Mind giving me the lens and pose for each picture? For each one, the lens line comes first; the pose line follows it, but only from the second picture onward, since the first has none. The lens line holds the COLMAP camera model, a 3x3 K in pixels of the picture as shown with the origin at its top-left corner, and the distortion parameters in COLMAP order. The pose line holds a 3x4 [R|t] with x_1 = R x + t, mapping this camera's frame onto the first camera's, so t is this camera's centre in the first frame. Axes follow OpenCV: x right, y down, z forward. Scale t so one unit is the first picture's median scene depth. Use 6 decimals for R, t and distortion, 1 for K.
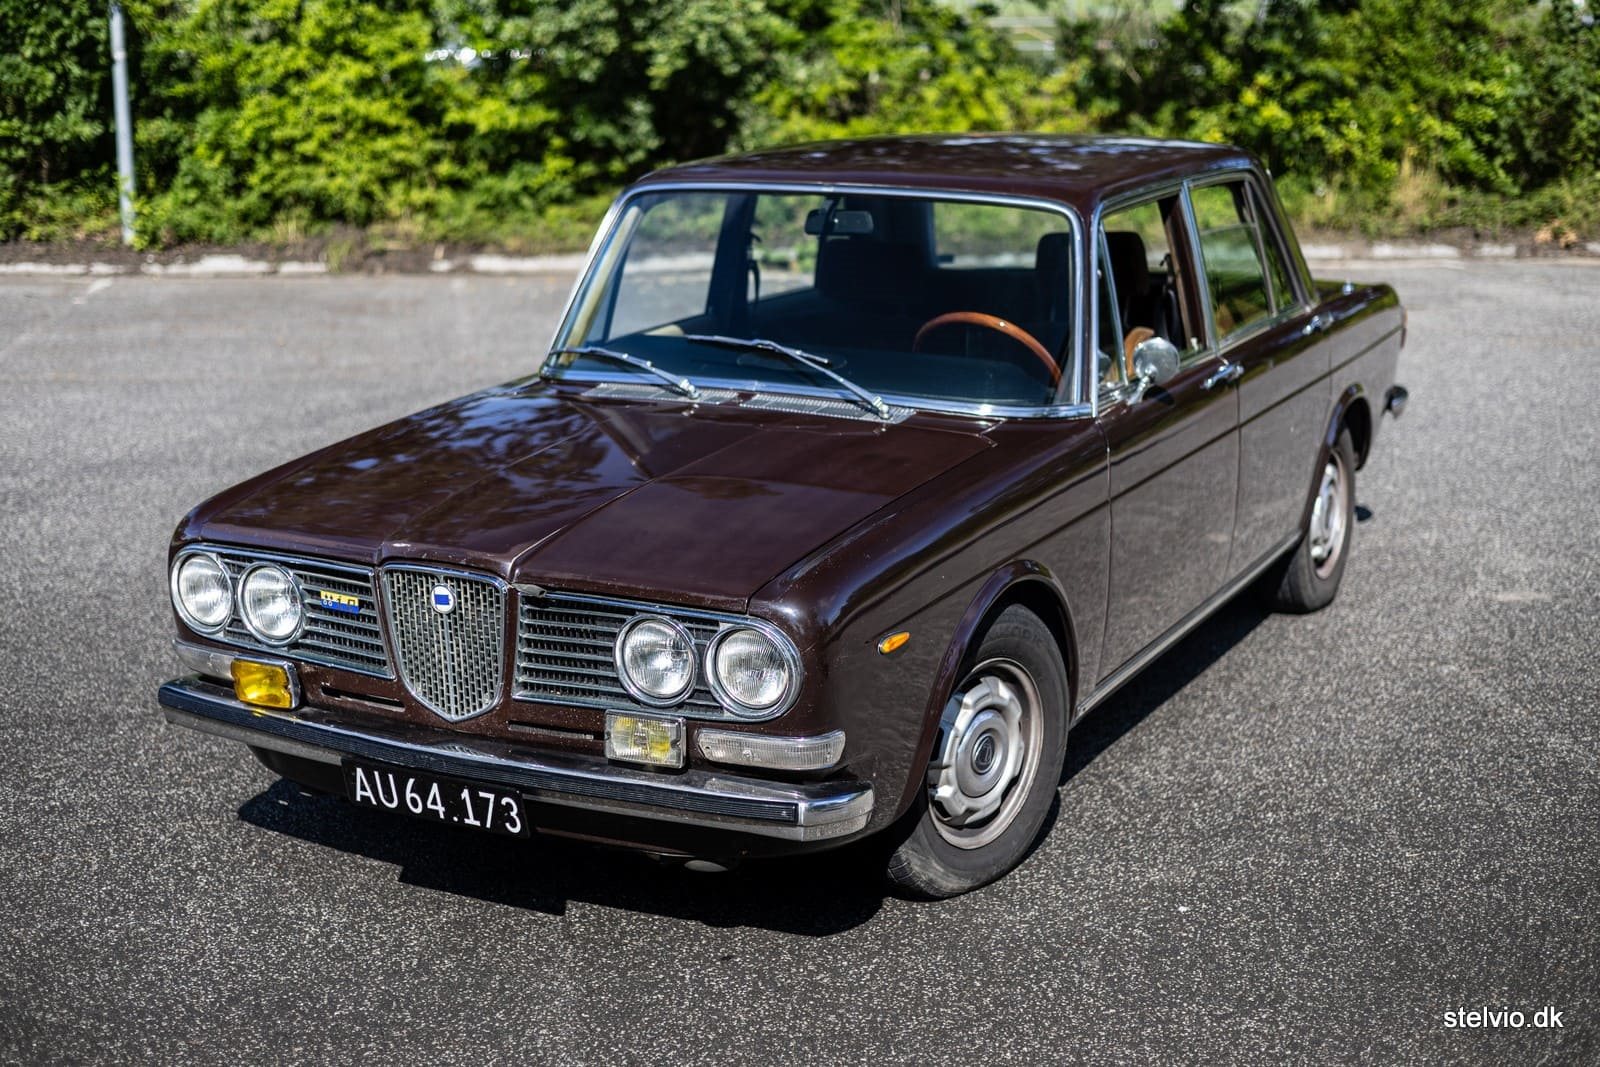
lens RADIAL K [[2363.1, 0, 791.5], [0, 2363.1, 492.8], [0, 0, 1]] dist [0.009535, 0.039056]
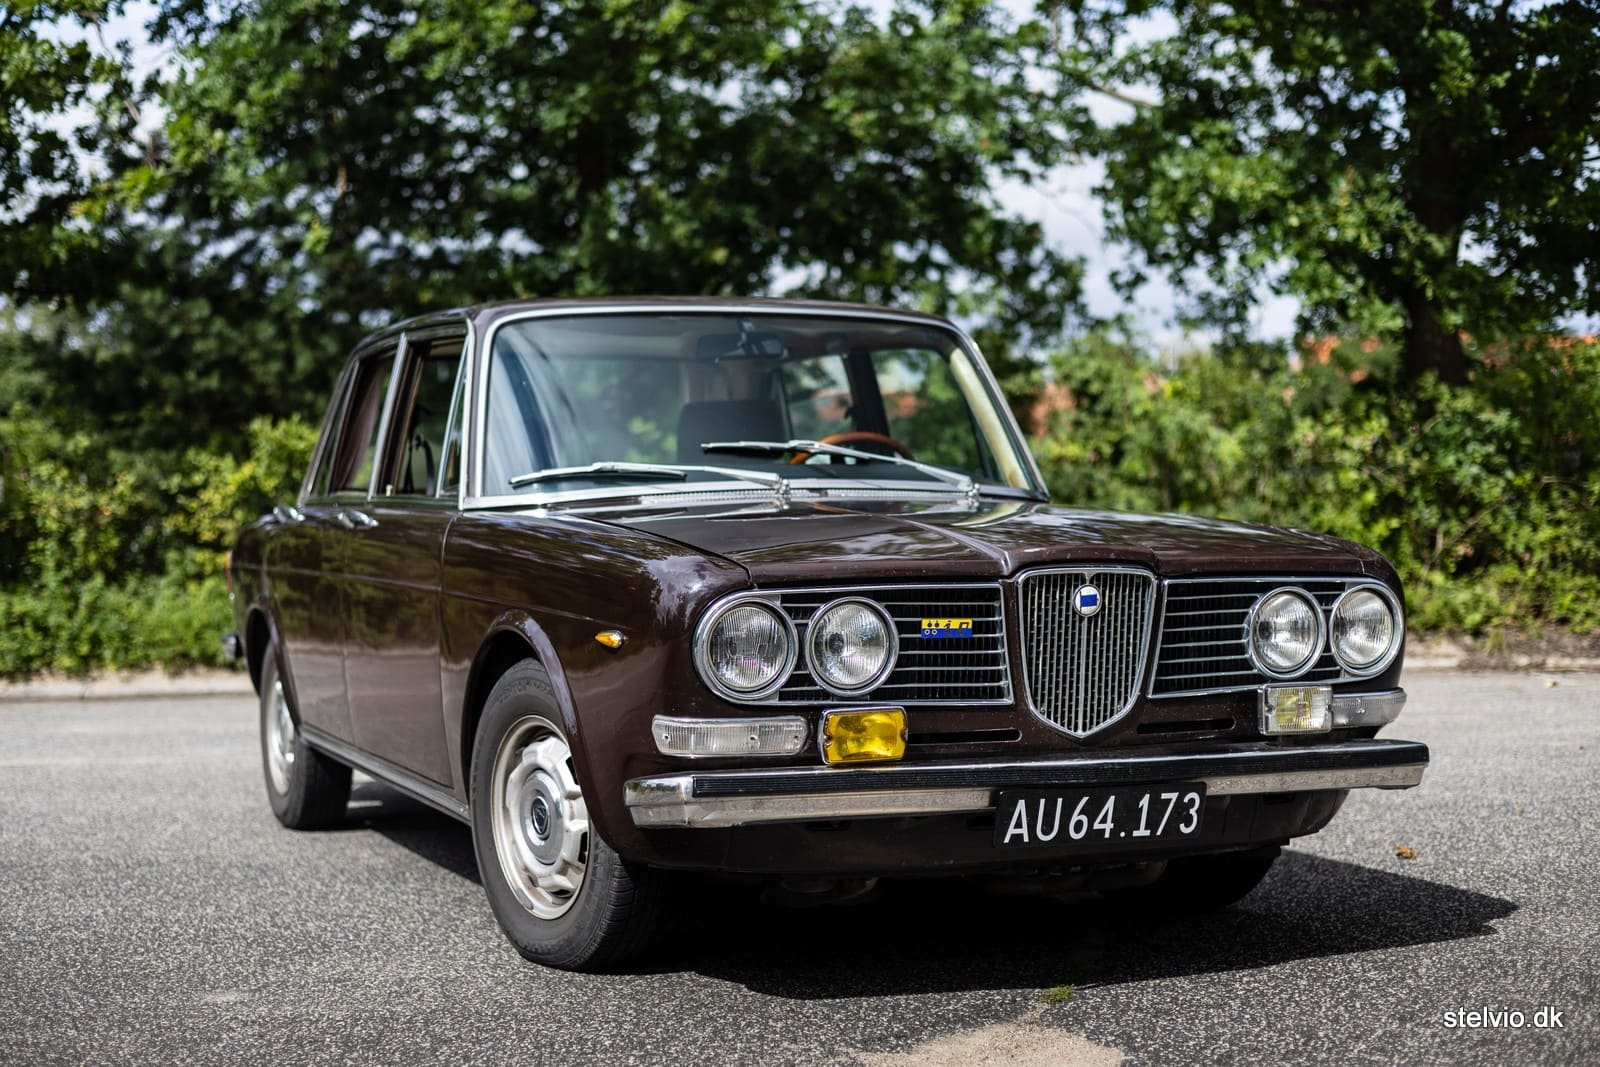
lens RADIAL K [[2532.1, 0, 754.3], [0, 2532.1, 534.1], [0, 0, 1]] dist [0.004955, 0.027210]
pose [[0.647355, -0.013006, 0.762078, -0.928742], [0.162905, 0.979111, -0.121671, 0.111084], [-0.744576, 0.202910, 0.635951, 0.413263]]
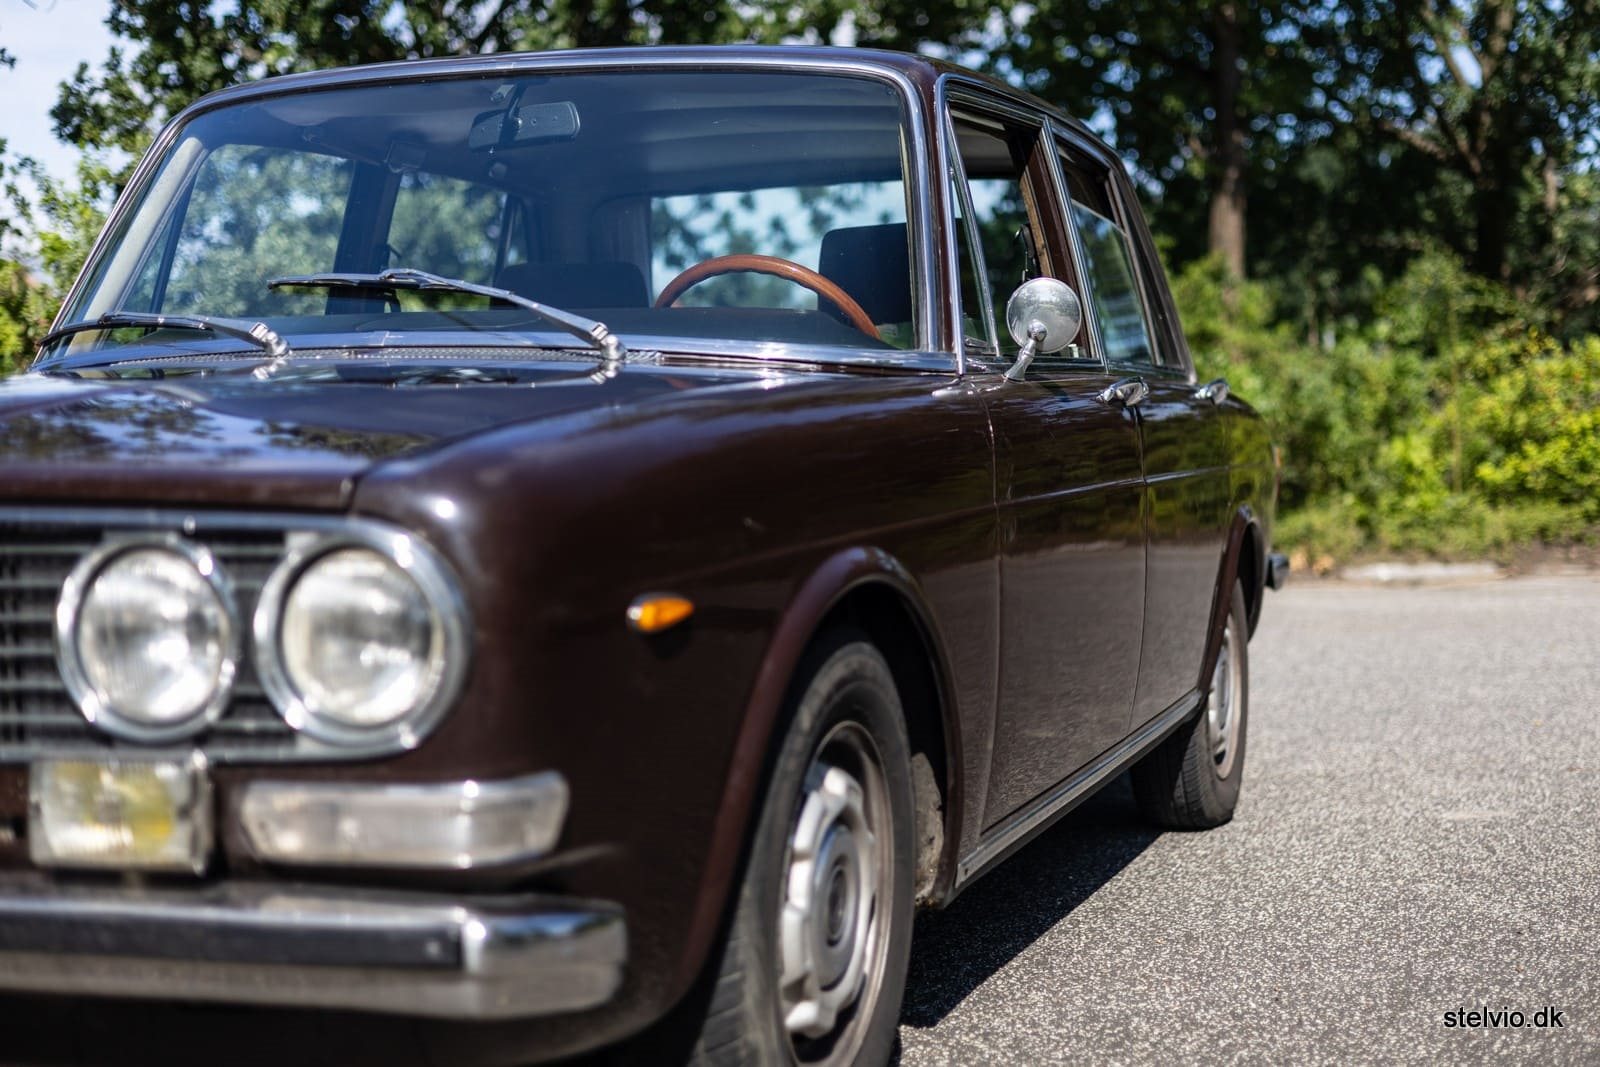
lens RADIAL K [[2457.6, 0, 876.6], [0, 2457.6, 532.9], [0, 0, 1]] dist [0.029531, 0.020925]
pose [[0.986158, -0.010627, 0.165468, 0.003729], [0.037589, 0.986290, -0.160680, 0.119125], [-0.161492, 0.164676, 0.973038, 0.447096]]
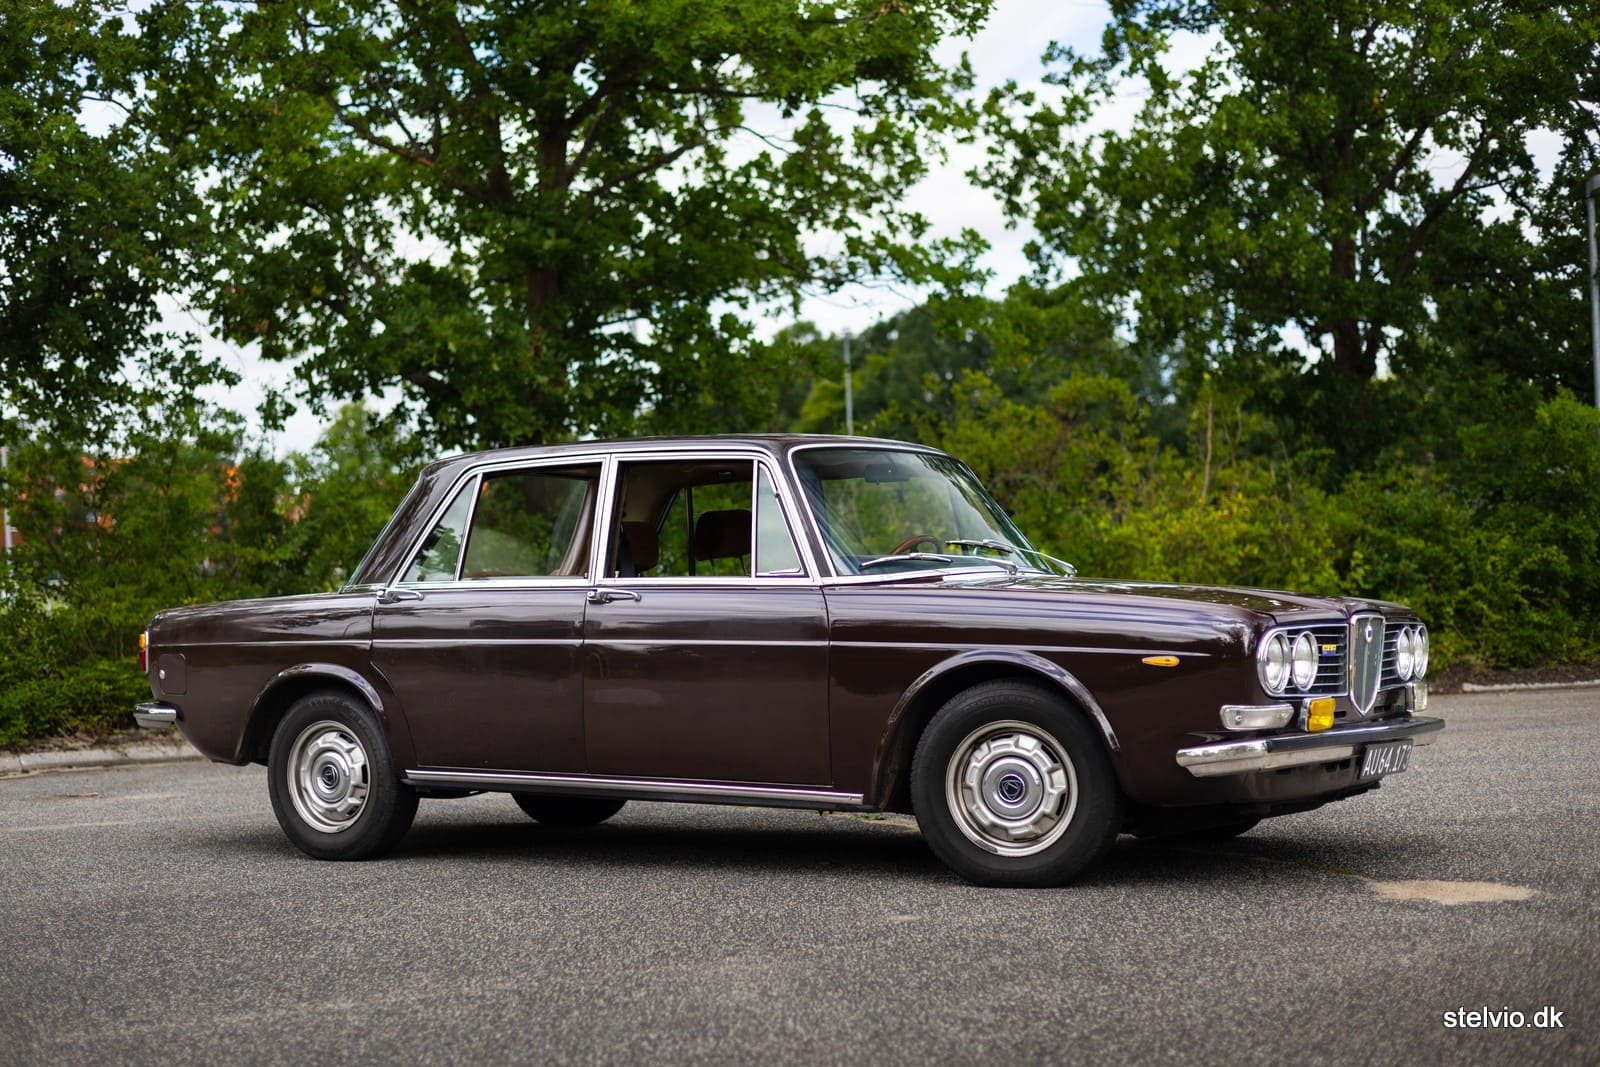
lens RADIAL K [[2457.6, 0, 876.6], [0, 2457.6, 532.9], [0, 0, 1]] dist [0.029531, 0.020925]
pose [[0.059492, 0.028306, 0.997827, -1.702750], [0.216009, 0.975549, -0.040553, -0.024873], [-0.974577, 0.217952, 0.051923, 1.129687]]
